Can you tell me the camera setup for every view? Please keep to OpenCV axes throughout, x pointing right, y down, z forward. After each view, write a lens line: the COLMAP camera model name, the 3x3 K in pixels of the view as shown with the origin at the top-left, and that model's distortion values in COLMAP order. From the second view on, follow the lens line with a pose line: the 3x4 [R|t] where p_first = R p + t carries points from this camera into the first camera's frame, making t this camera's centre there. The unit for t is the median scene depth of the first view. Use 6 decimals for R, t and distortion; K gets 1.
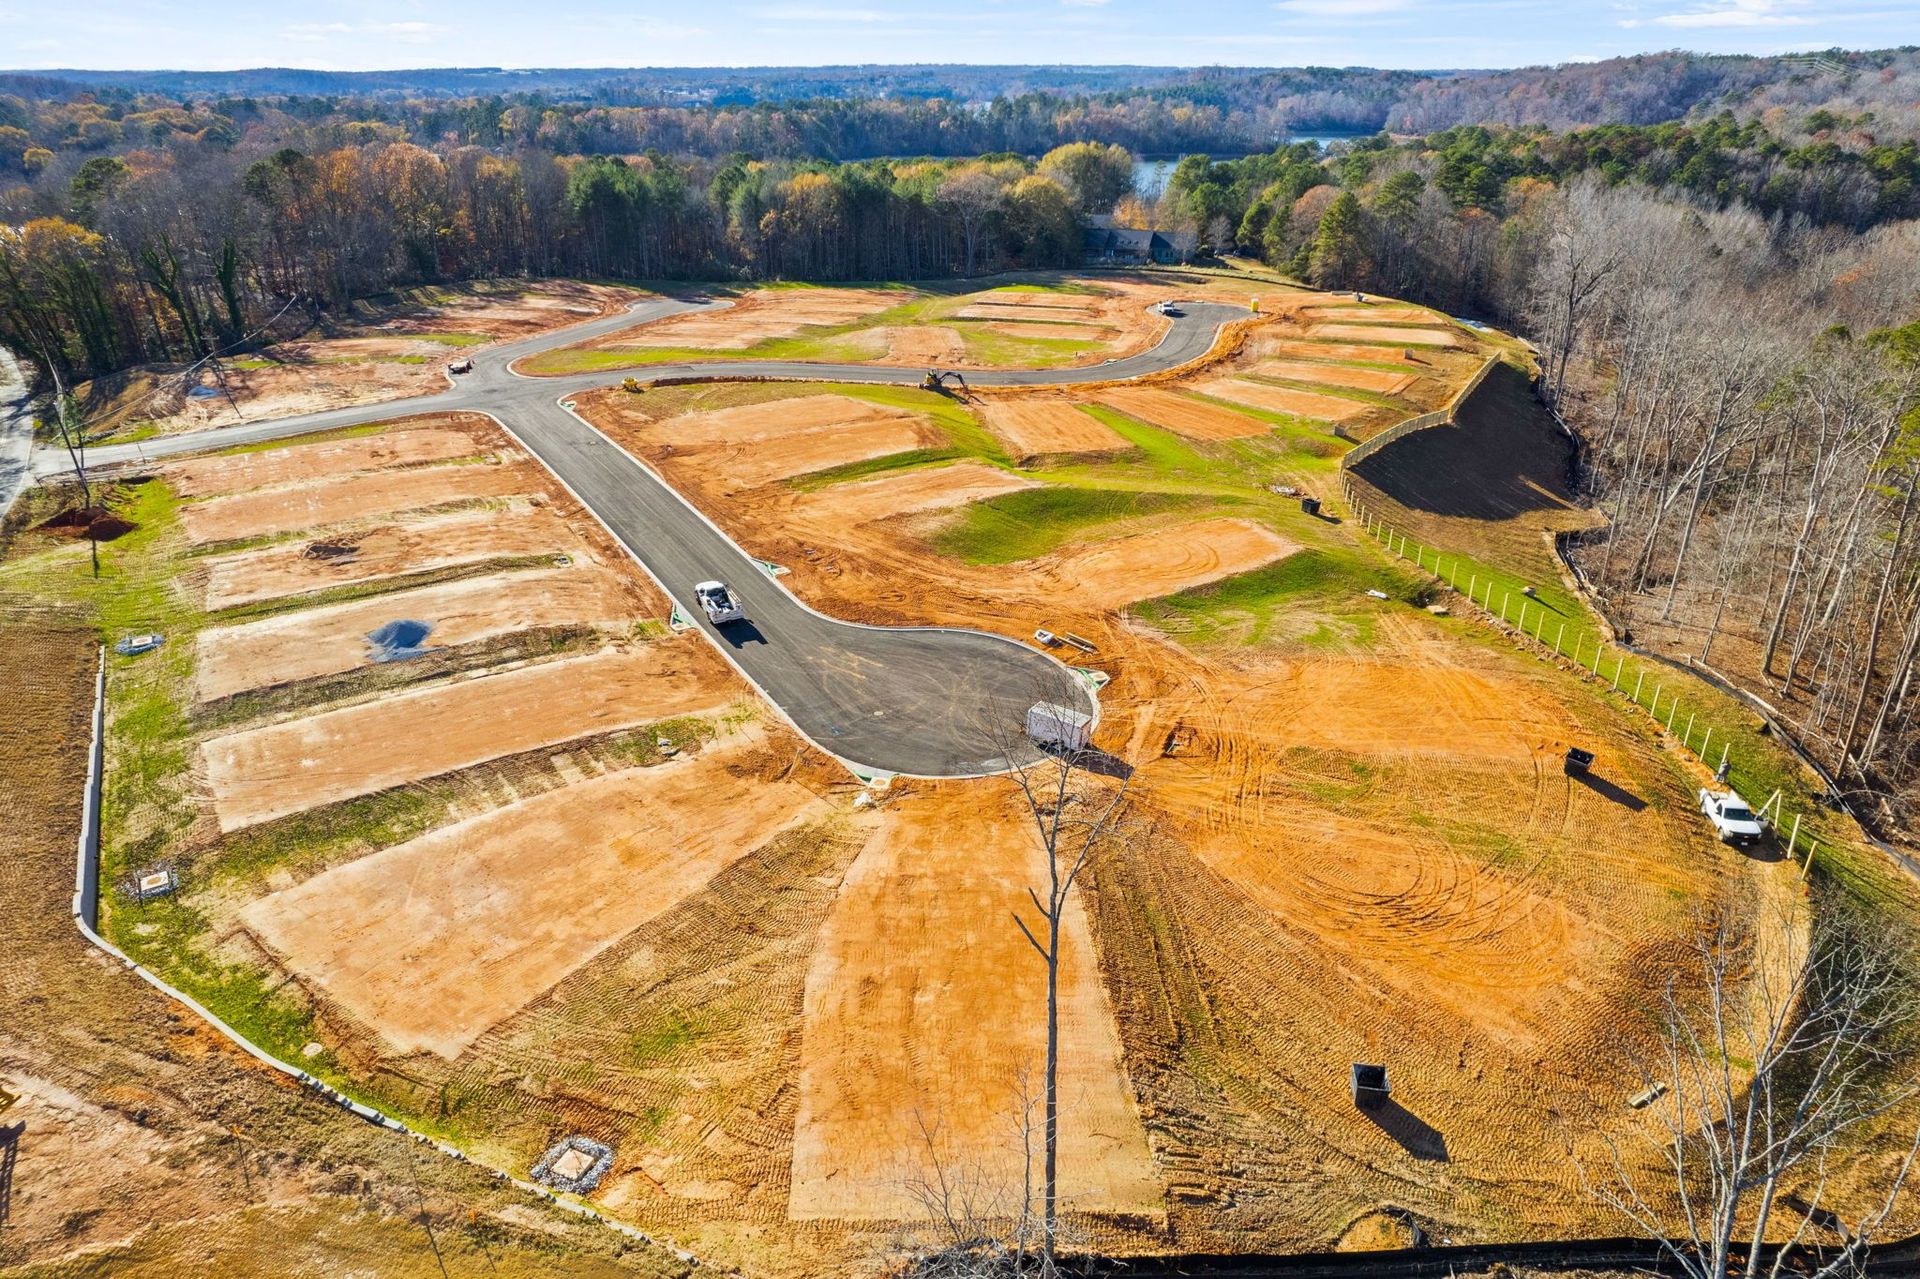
lens RADIAL K [[1226.5, 0, 954.5], [0, 1226.5, 634.1], [0, 0, 1]] dist [-0.076573, 0.070986]
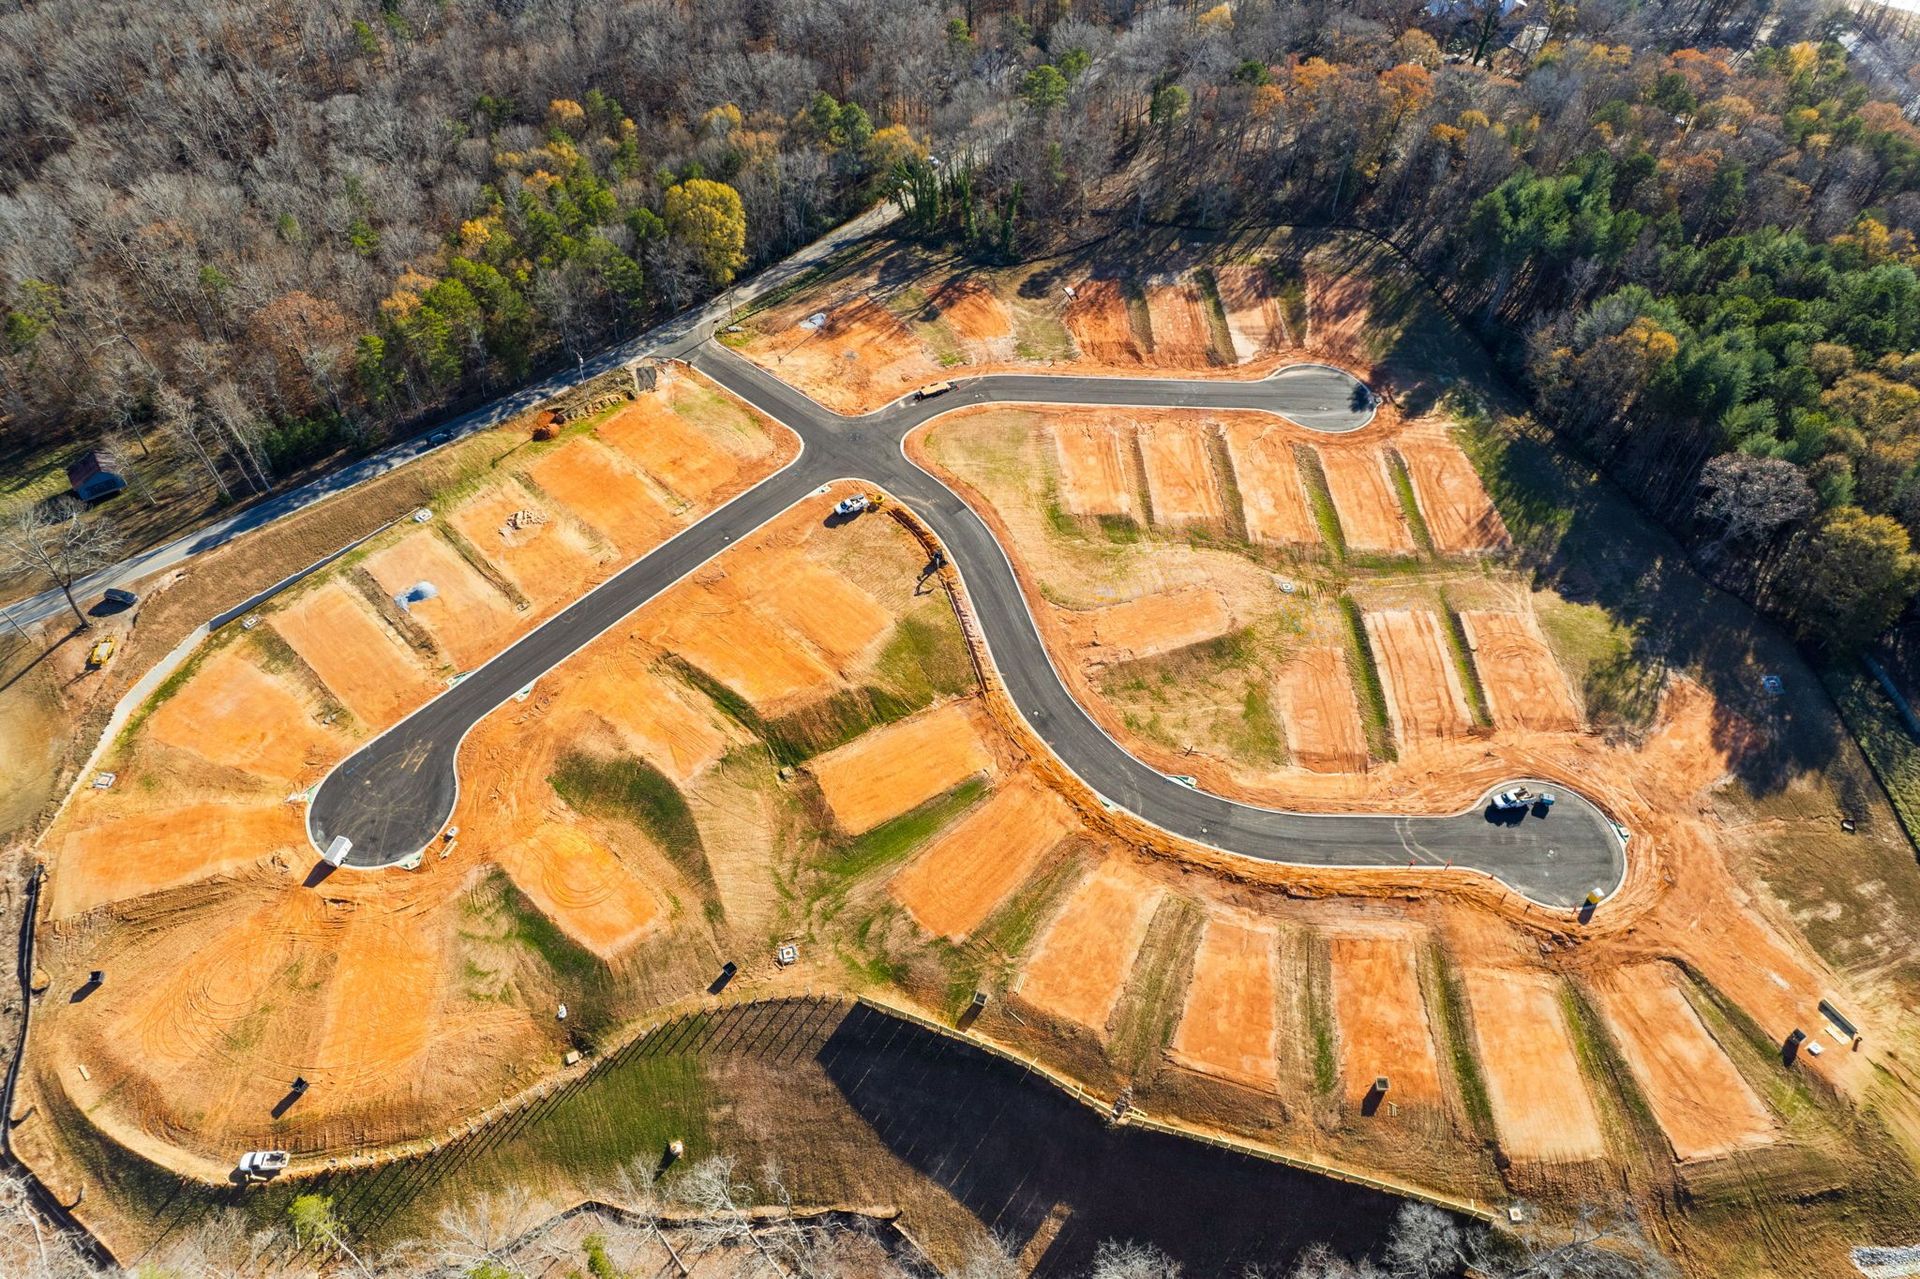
lens RADIAL K [[1233.0, 0, 954.2], [0, 1233.0, 636.0], [0, 0, 1]] dist [-0.075015, 0.070218]
pose [[0.254148, 0.730430, -0.633941, 1.161616], [-0.403944, 0.675722, 0.616627, -1.566756], [0.878771, 0.099362, 0.466786, 0.736672]]
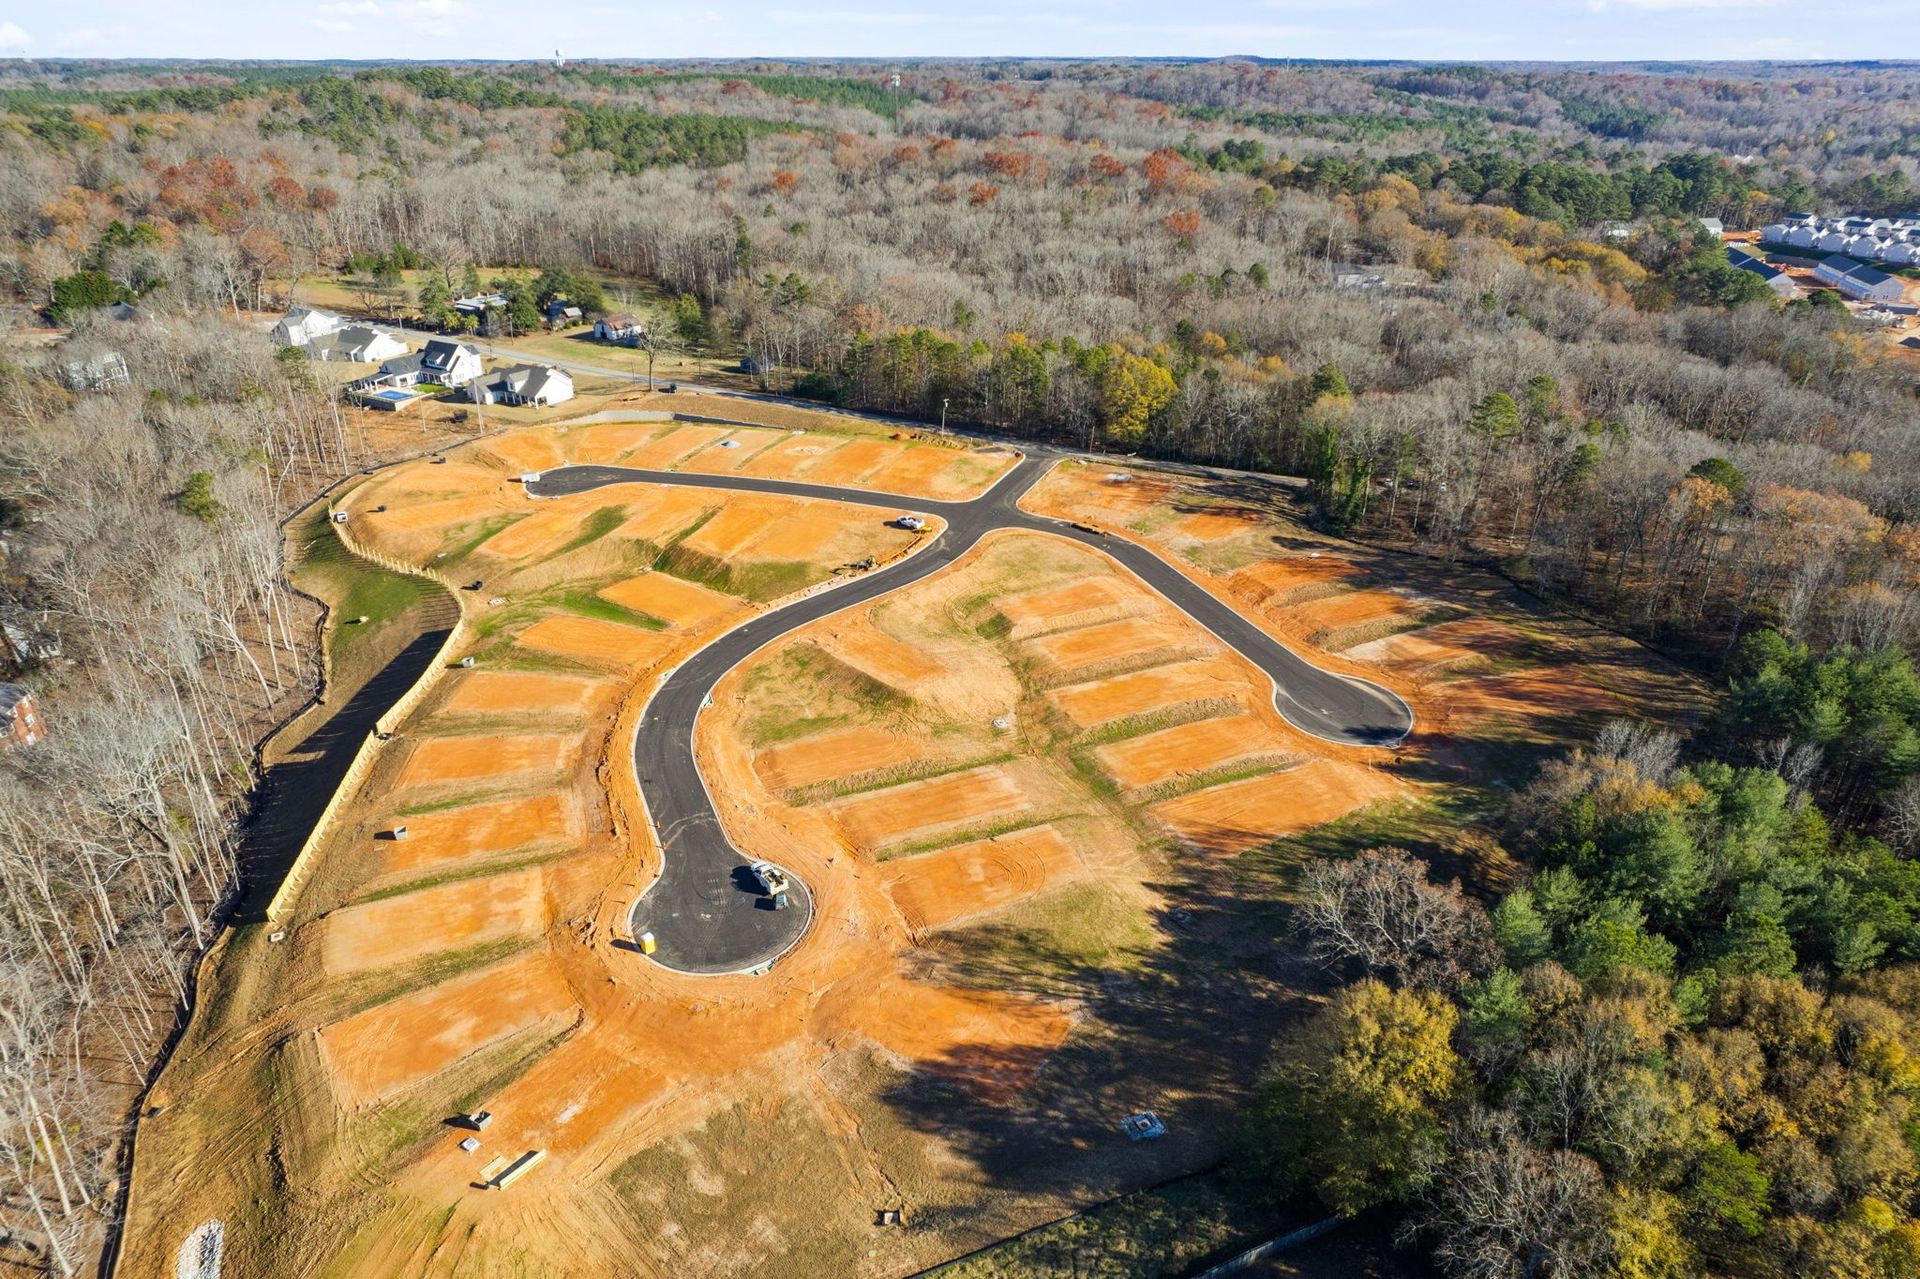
lens RADIAL K [[1231.8, 0, 955.0], [0, 1231.8, 641.7], [0, 0, 1]] dist [-0.059912, 0.044436]
pose [[-0.785948, 0.269722, -0.556359, 0.993870], [-0.259188, 0.673226, 0.692523, -1.943450], [0.561345, 0.688489, -0.459212, 2.965217]]
